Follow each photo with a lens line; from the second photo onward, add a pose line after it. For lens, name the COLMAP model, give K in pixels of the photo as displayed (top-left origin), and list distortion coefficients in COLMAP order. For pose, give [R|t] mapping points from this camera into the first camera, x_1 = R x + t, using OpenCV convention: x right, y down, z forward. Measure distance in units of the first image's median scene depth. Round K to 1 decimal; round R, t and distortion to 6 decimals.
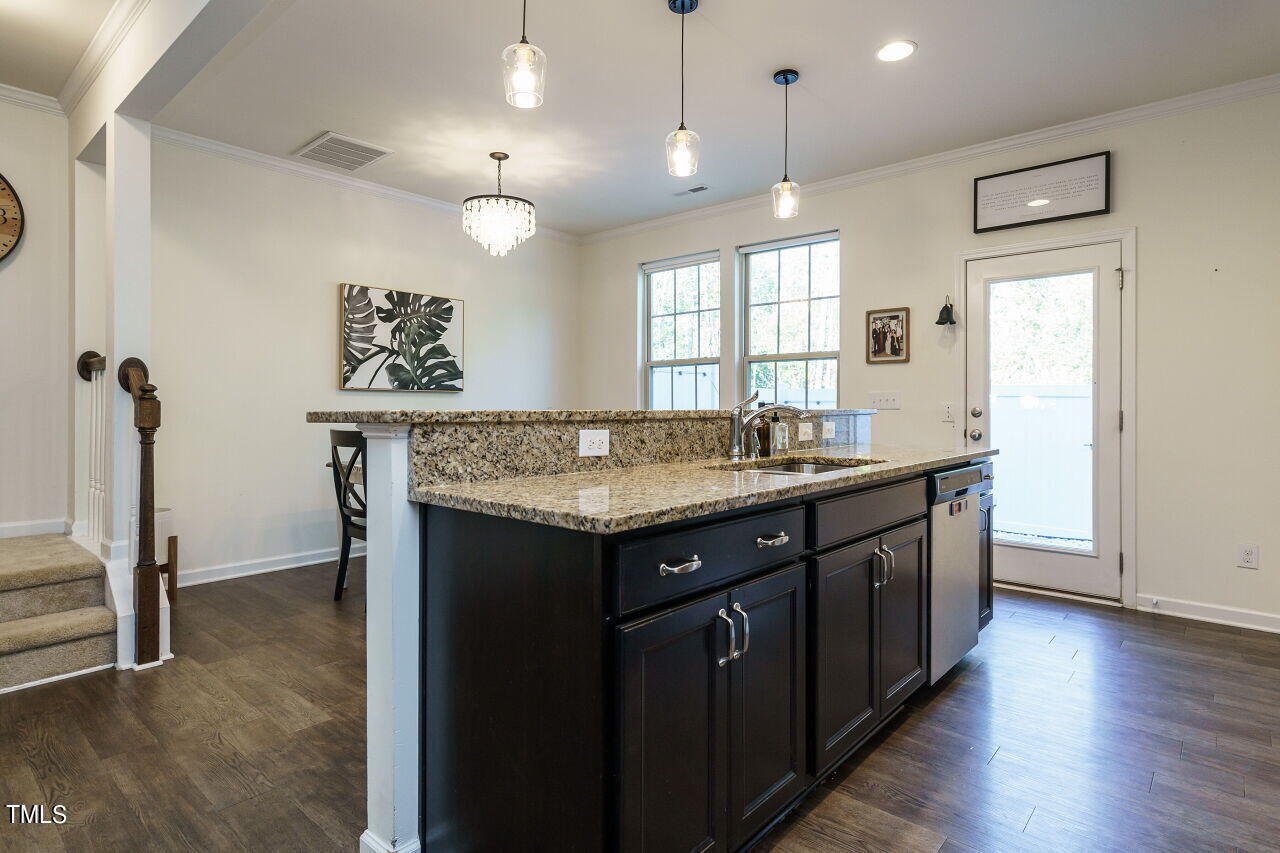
lens RADIAL K [[683.3, 0, 628.9], [0, 683.3, 403.1], [0, 0, 1]] dist [0.006590, -0.000076]
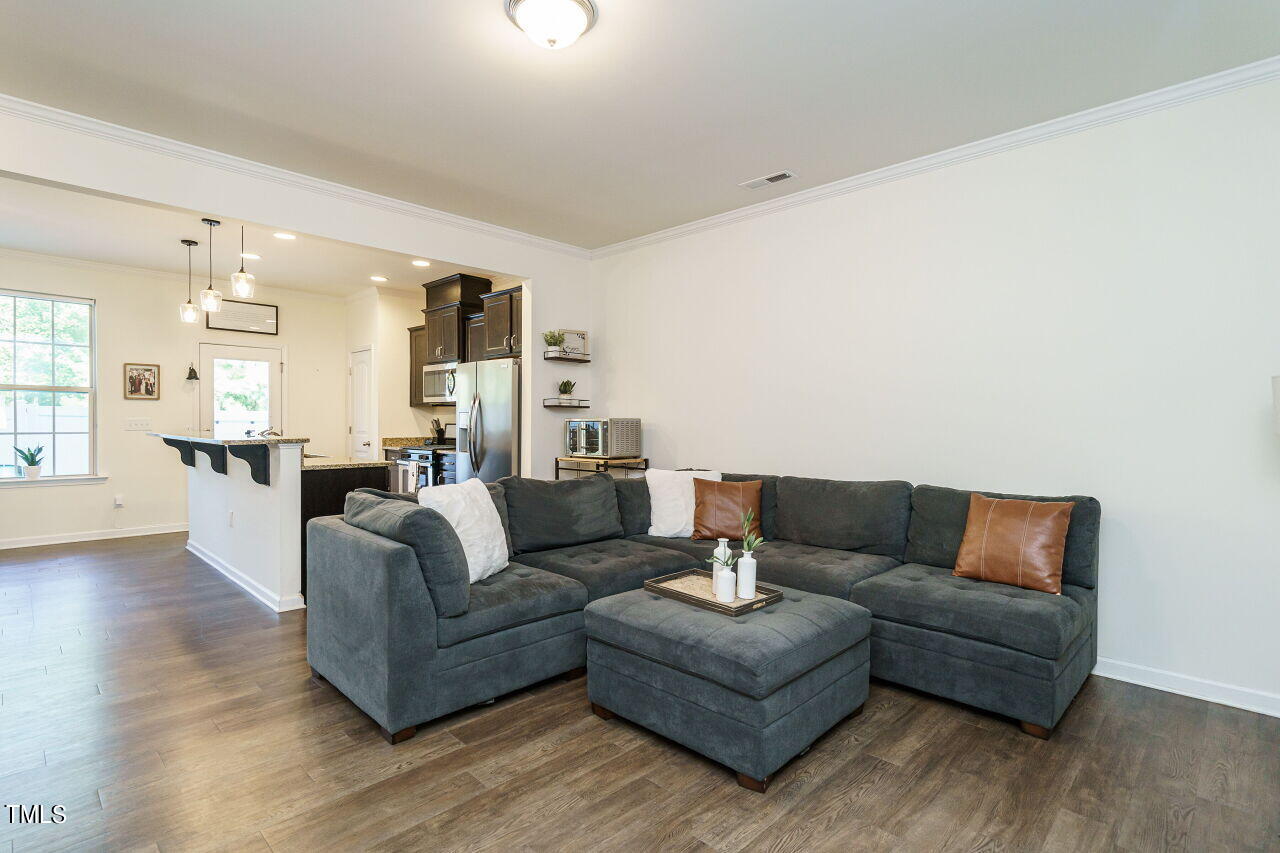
lens RADIAL K [[618.9, 0, 631.8], [0, 618.9, 423.0], [0, 0, 1]] dist [-0.005085, -0.000624]
pose [[0.067359, -0.003865, 0.997721, -1.121373], [-0.011057, 0.999928, 0.004620, -0.030744], [-0.997668, -0.011343, 0.067311, -0.213259]]
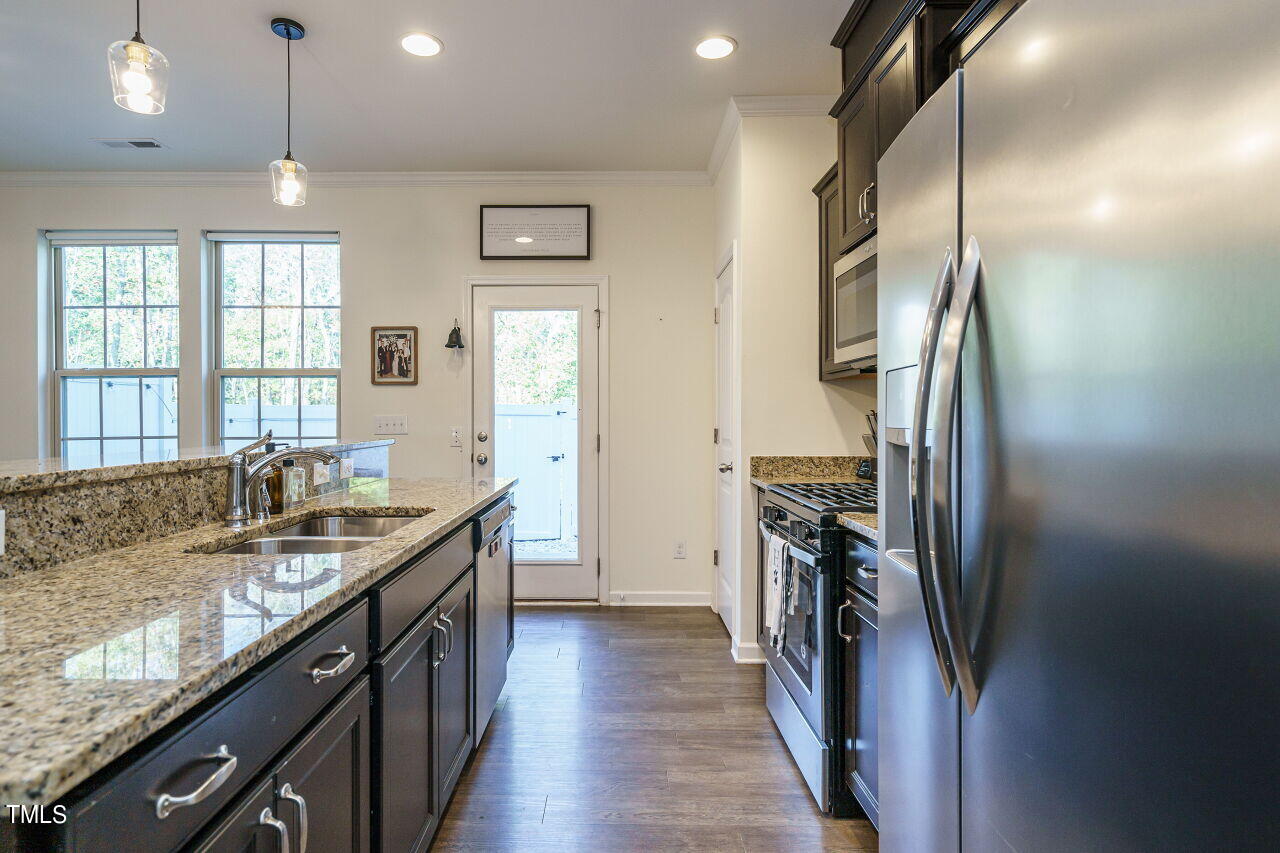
lens RADIAL K [[683.3, 0, 617.5], [0, 683.3, 420.3], [0, 0, 1]] dist [0.006590, -0.000076]
pose [[0.749965, -0.006300, 0.661448, -0.013040], [0.000625, 0.999961, 0.008815, -0.022434], [-0.661477, -0.006197, 0.749940, 0.123758]]
